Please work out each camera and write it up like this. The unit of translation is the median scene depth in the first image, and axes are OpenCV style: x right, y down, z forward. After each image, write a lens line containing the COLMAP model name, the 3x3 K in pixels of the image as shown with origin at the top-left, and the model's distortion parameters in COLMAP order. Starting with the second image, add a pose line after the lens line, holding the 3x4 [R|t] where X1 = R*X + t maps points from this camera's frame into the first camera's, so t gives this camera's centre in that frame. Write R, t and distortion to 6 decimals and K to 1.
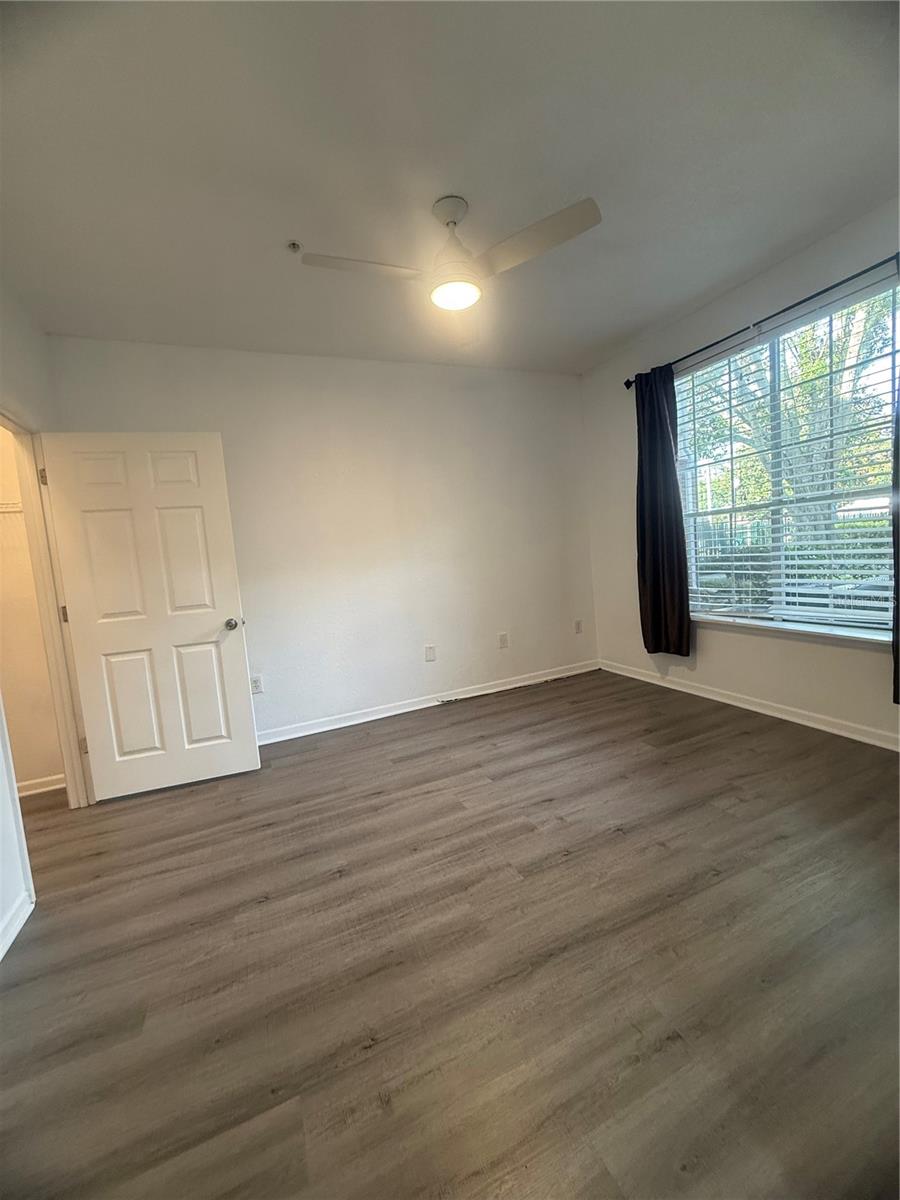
lens RADIAL K [[476.1, 0, 444.2], [0, 476.1, 599.6], [0, 0, 1]] dist [-0.002677, 0.000442]
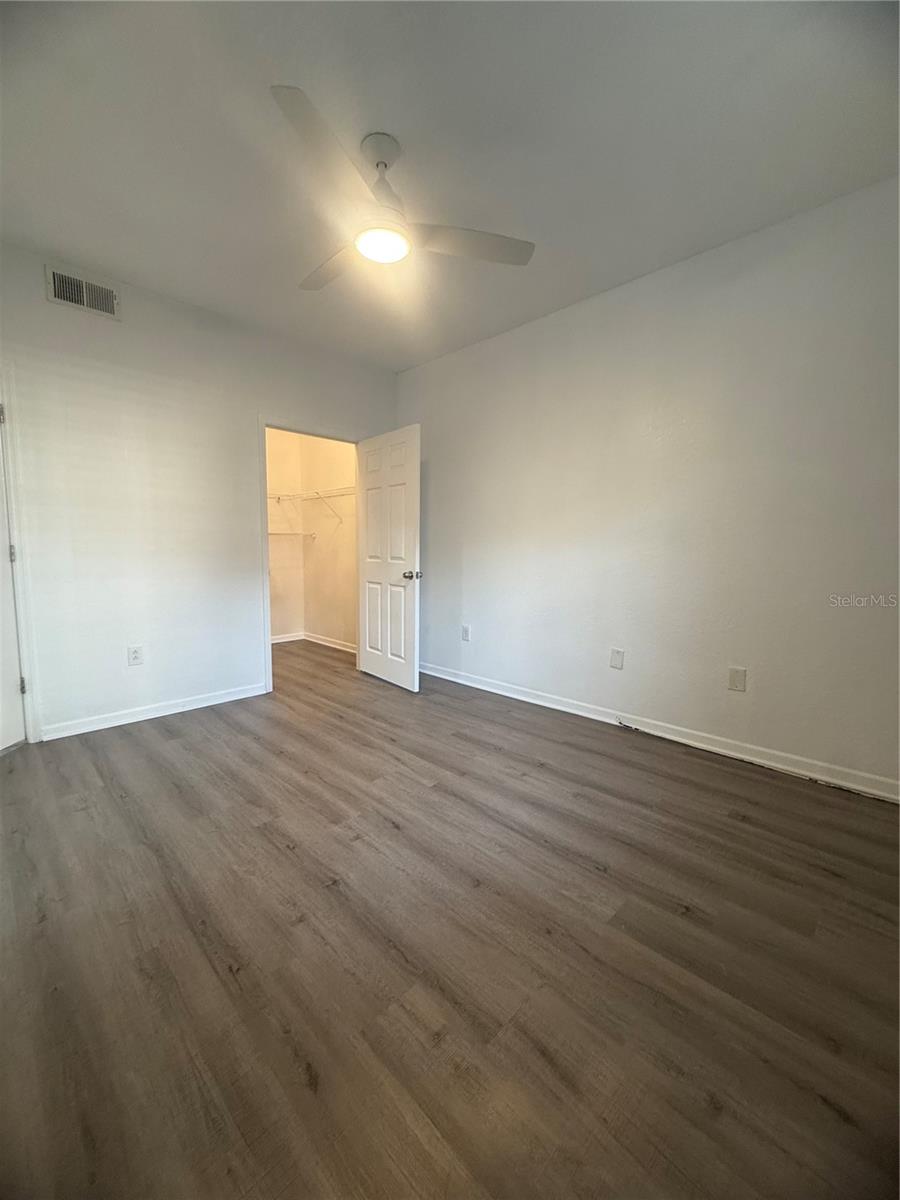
lens RADIAL K [[476.1, 0, 456.2], [0, 476.1, 596.6], [0, 0, 1]] dist [-0.002677, 0.000442]
pose [[0.380335, 0.183563, -0.906449, 0.824049], [-0.126746, 0.981203, 0.145520, -0.100008], [0.916123, 0.059542, 0.396451, 0.638540]]
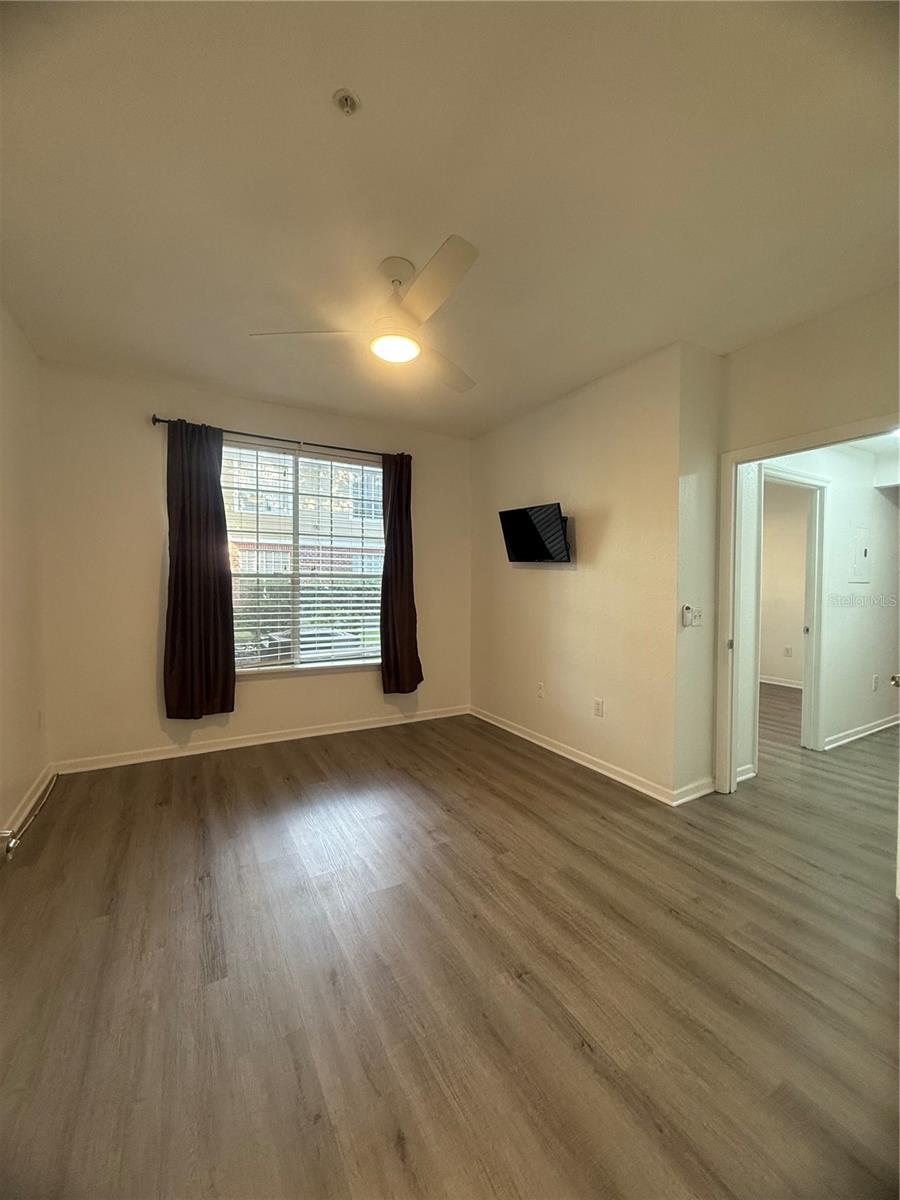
lens RADIAL K [[476.1, 0, 459.5], [0, 476.1, 602.6], [0, 0, 1]] dist [-0.002677, 0.000442]
pose [[-0.124227, 0.040950, 0.991408, -0.761499], [0.099472, 0.994629, -0.028618, -0.047536], [-0.987255, 0.095062, -0.127633, 0.824535]]
